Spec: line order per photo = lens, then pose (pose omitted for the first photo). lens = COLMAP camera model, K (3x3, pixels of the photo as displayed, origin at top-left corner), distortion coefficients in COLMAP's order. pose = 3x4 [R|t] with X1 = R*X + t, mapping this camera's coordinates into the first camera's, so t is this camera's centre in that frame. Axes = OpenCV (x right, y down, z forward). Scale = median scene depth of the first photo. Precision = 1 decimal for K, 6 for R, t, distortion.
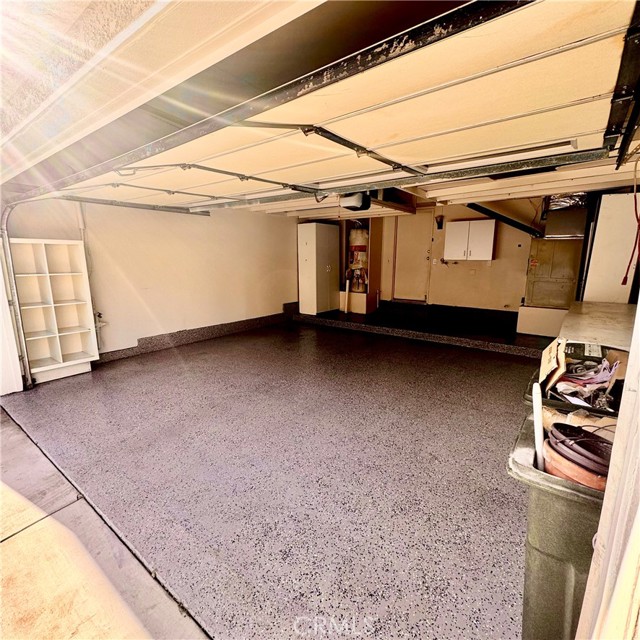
lens RADIAL K [[341.6, 0, 318.9], [0, 341.6, 319.6], [0, 0, 1]] dist [-0.001108, 0.000461]
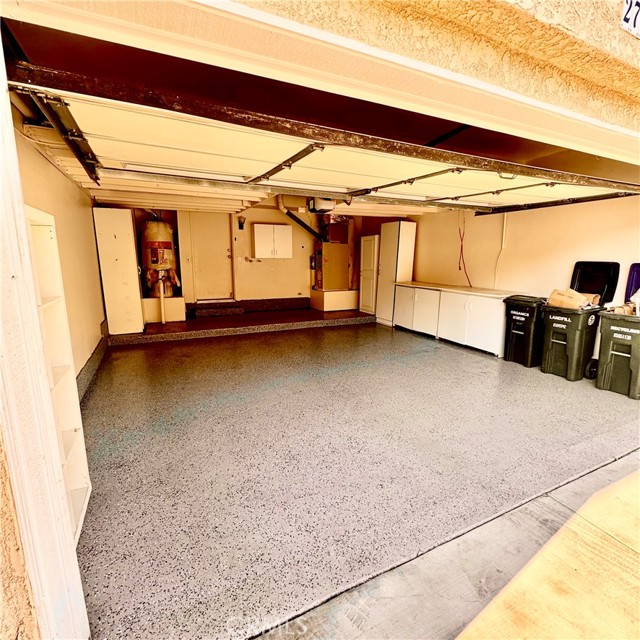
lens RADIAL K [[341.6, 0, 320.2], [0, 341.6, 321.0], [0, 0, 1]] dist [-0.001108, 0.000461]
pose [[0.444276, -0.168146, 0.879969, -0.524940], [0.157043, 0.981637, 0.108285, -0.060391], [-0.882018, 0.090085, 0.462524, 0.312561]]
